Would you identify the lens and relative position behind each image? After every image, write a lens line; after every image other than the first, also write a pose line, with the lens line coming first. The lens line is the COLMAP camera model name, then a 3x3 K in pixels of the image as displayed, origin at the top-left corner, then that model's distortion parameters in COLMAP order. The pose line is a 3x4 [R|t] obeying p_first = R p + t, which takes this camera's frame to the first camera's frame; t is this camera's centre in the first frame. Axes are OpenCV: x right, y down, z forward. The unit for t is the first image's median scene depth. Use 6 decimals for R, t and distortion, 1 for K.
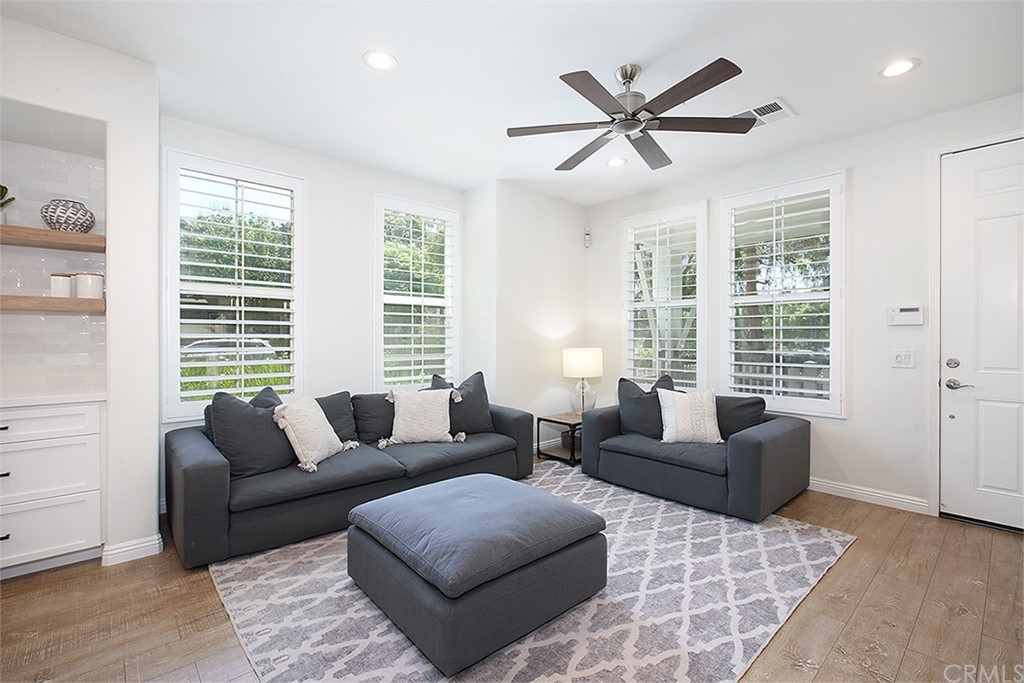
lens RADIAL K [[457.8, 0, 510.3], [0, 457.8, 338.6], [0, 0, 1]] dist [-0.001780, 0.000107]
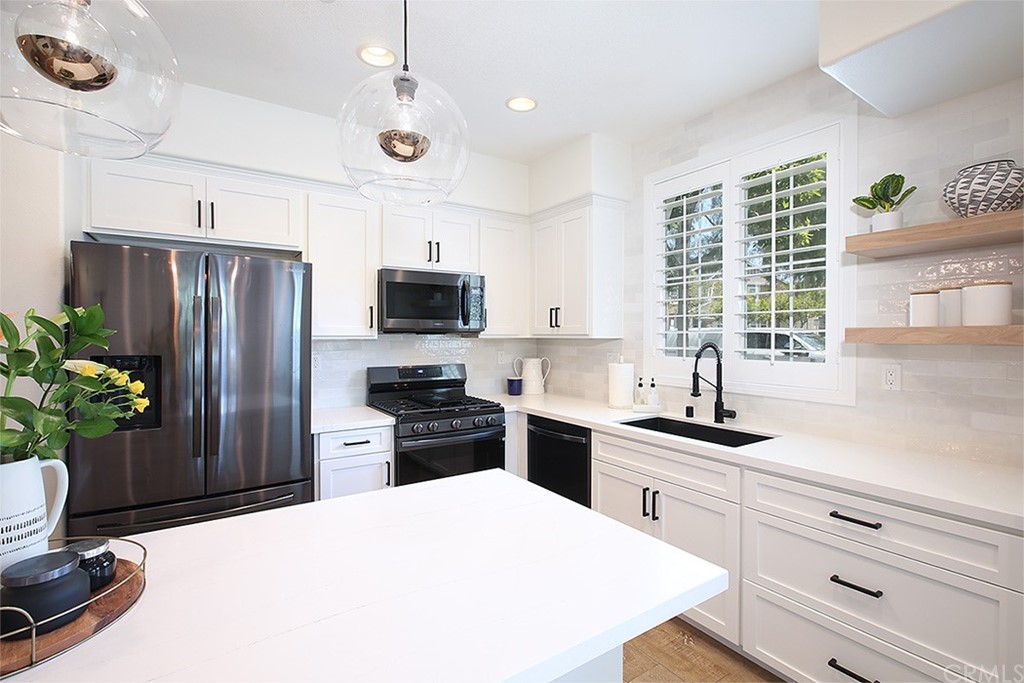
lens RADIAL K [[457.8, 0, 510.3], [0, 457.8, 338.6], [0, 0, 1]] dist [-0.001780, 0.000107]
pose [[-0.146132, 0.006745, -0.989242, -0.273972], [-0.001917, 0.999973, 0.007101, -0.071091], [0.989263, 0.002934, -0.146115, 0.418540]]
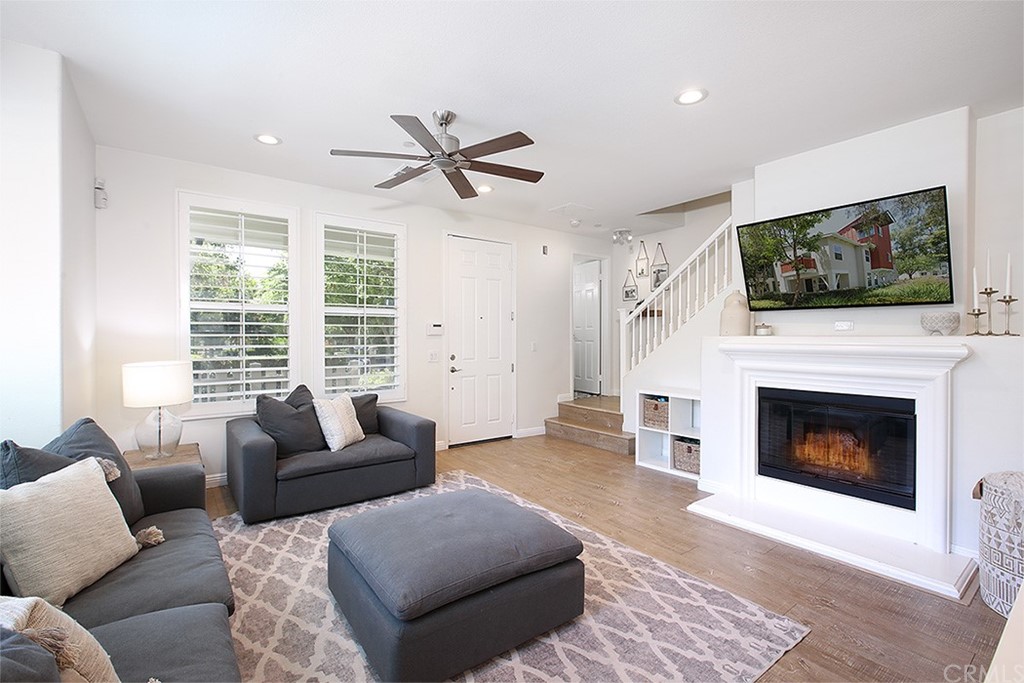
lens RADIAL K [[457.8, 0, 510.3], [0, 457.8, 338.6], [0, 0, 1]] dist [-0.001780, 0.000107]
pose [[0.090392, -0.008319, 0.995872, -0.782735], [0.000204, 0.999965, 0.008335, -0.033850], [-0.995906, -0.000551, 0.090391, 0.666334]]
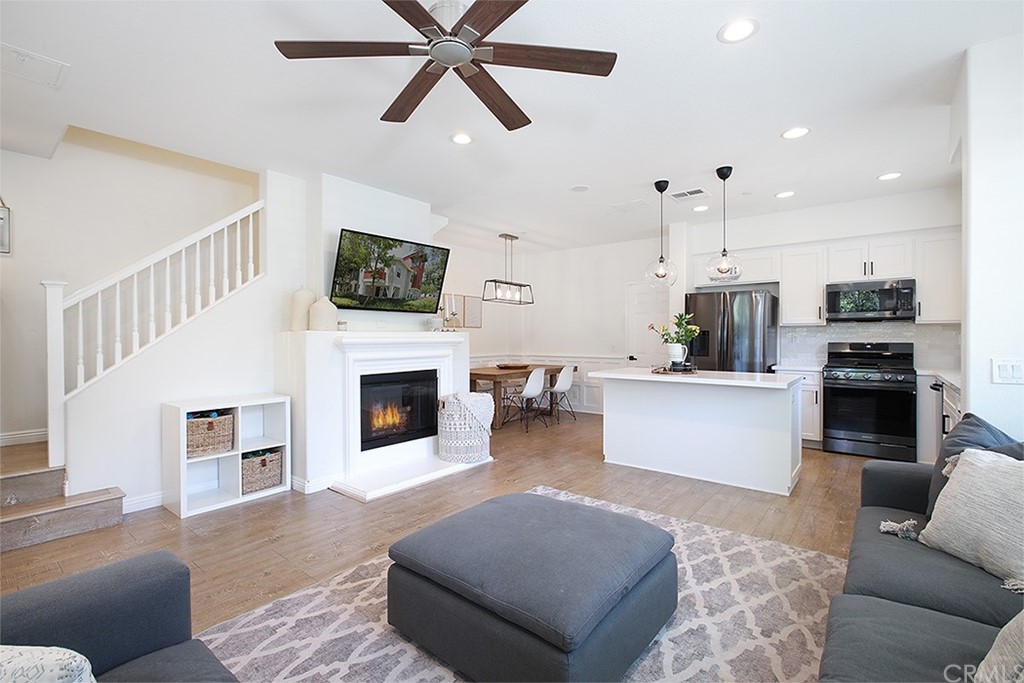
lens RADIAL K [[457.8, 0, 510.3], [0, 457.8, 338.6], [0, 0, 1]] dist [-0.001780, 0.000107]
pose [[-0.988391, -0.001292, -0.151926, 0.248716], [-0.001753, 0.999994, 0.002902, -0.011299], [0.151922, 0.003135, -0.988388, 1.571077]]
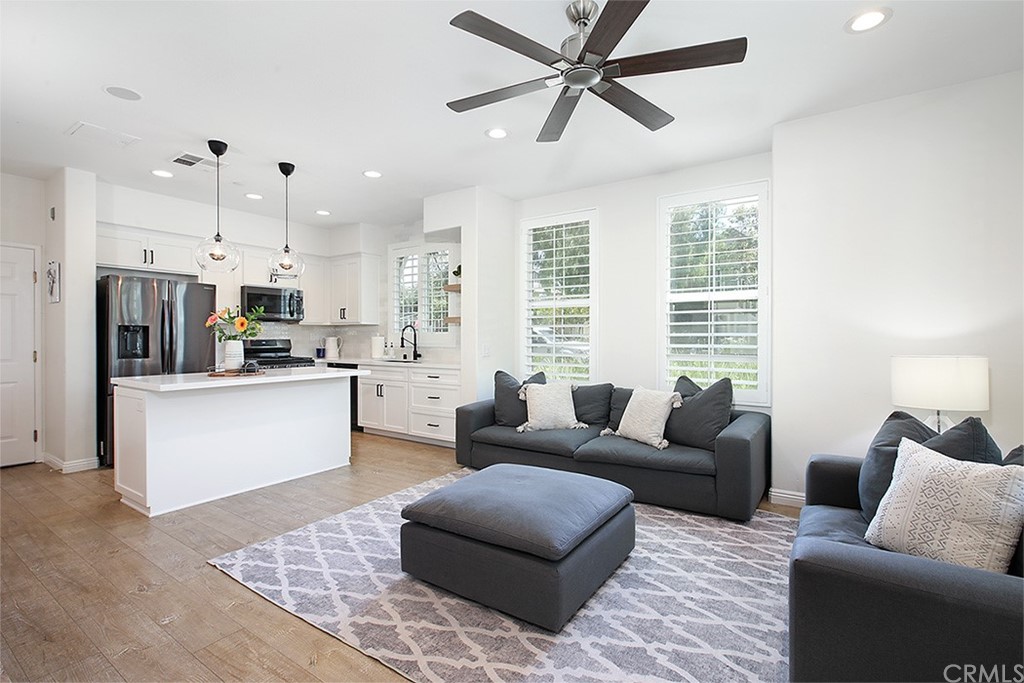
lens RADIAL K [[468.9, 0, 512.0], [0, 468.9, 341.5], [0, 0, 1]] dist [-0.011188, 0.000161]
pose [[0.235994, 0.006533, -0.971733, 0.937799], [-0.000406, 0.999978, 0.006625, 0.002134], [0.971754, -0.001169, 0.235991, 0.618554]]
